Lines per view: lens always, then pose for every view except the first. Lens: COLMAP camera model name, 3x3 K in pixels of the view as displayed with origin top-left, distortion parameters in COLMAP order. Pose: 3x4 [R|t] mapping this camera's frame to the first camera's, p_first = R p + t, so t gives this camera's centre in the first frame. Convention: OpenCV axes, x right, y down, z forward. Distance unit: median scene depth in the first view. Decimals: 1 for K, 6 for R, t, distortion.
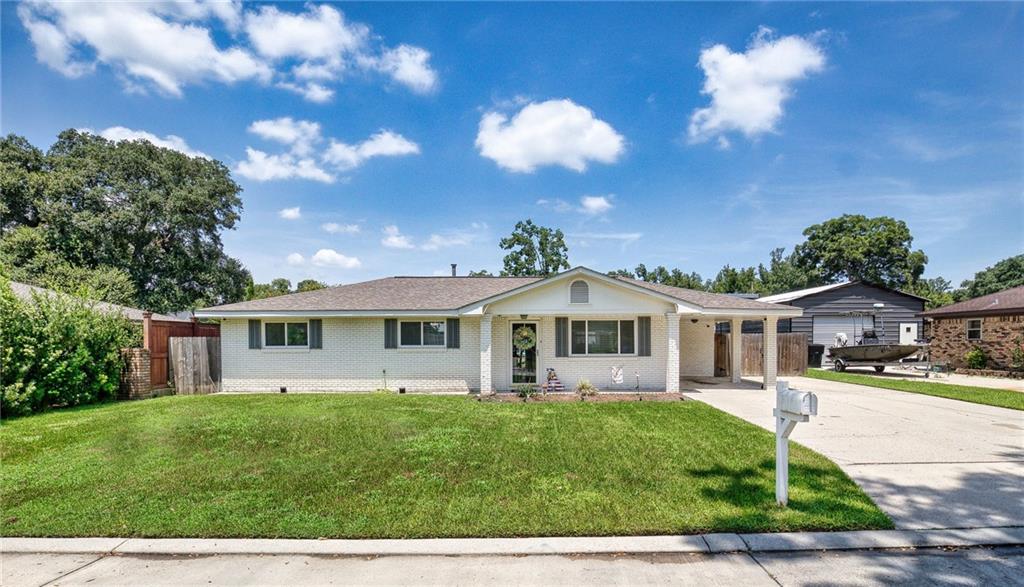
lens RADIAL K [[535.2, 0, 548.3], [0, 535.2, 334.4], [0, 0, 1]] dist [-0.041272, 0.000415]
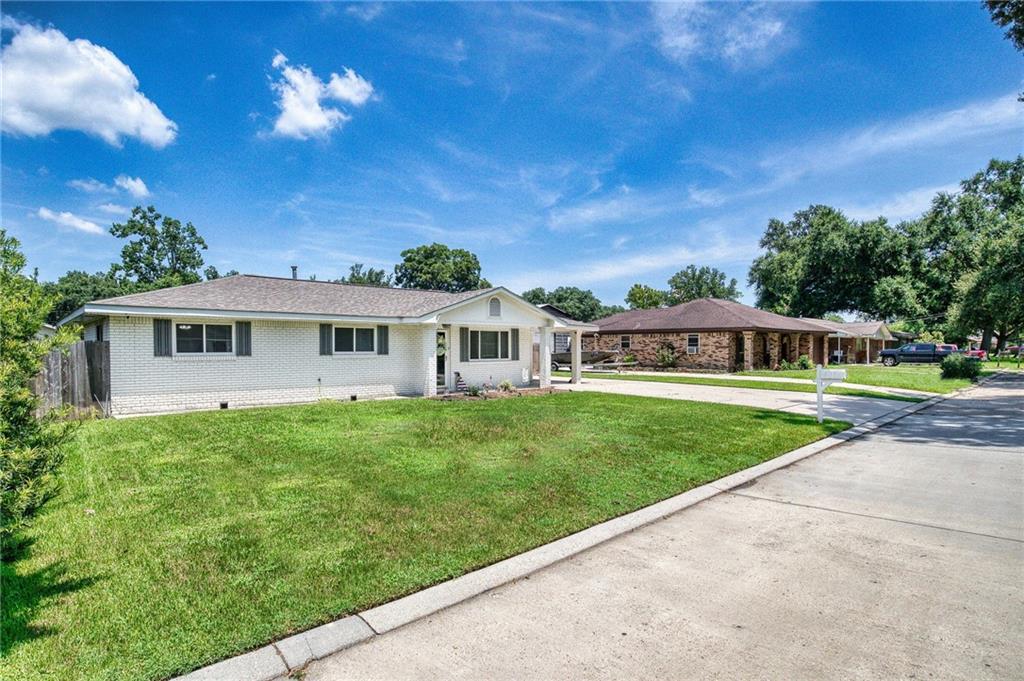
lens RADIAL K [[516.8, 0, 512.0], [0, 516.8, 340.5], [0, 0, 1]] dist [-0.035204, 0.002329]
pose [[0.755926, 0.012854, 0.654531, -0.639987], [-0.008776, 0.999916, -0.009501, 0.005831], [-0.654598, 0.001438, 0.755975, 0.086520]]
